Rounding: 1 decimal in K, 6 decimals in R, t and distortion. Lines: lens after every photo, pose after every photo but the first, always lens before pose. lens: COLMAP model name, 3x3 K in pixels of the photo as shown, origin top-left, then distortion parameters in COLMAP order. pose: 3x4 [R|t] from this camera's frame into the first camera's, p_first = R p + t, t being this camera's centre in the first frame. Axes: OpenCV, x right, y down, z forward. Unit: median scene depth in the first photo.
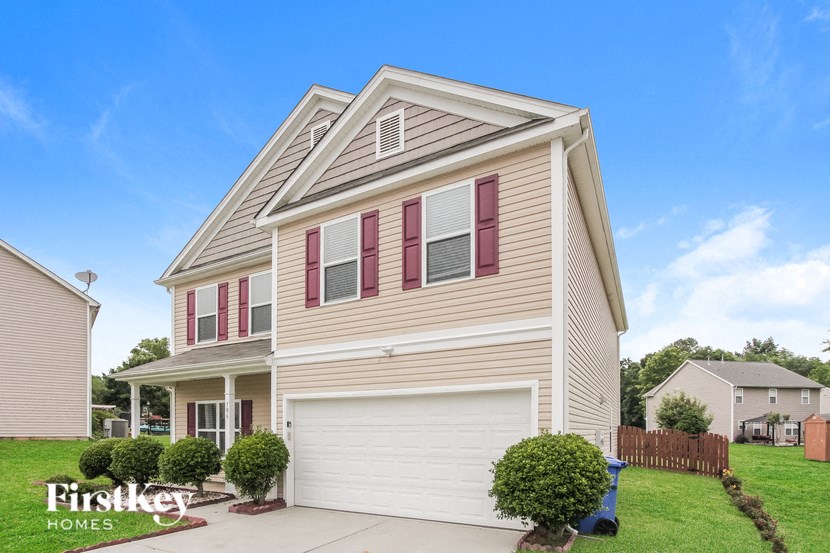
lens RADIAL K [[382.1, 0, 413.3], [0, 382.1, 279.0], [0, 0, 1]] dist [-0.003746, -0.000333]
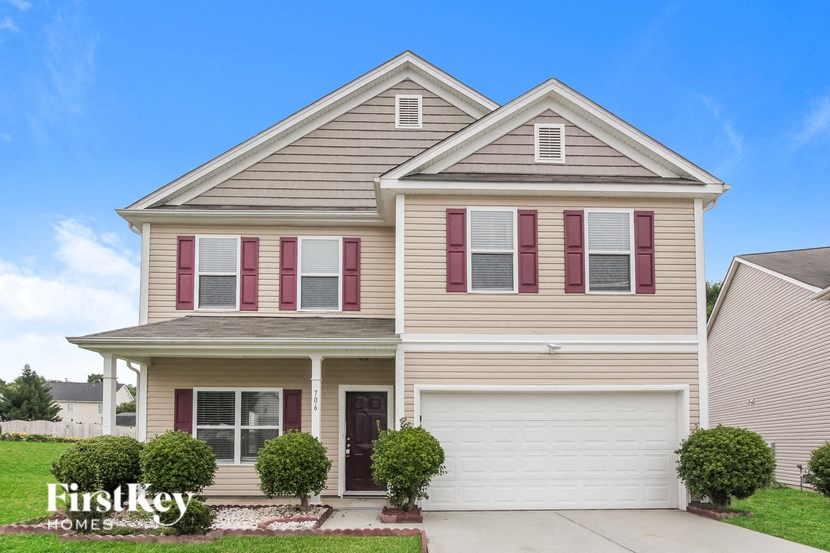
lens RADIAL K [[382.1, 0, 413.3], [0, 382.1, 279.0], [0, 0, 1]] dist [-0.003746, -0.000333]
pose [[0.872148, 0.188199, 0.451595, -0.793810], [-0.178840, 0.981809, -0.063775, 0.122335], [-0.455383, -0.025142, 0.889941, 0.227660]]
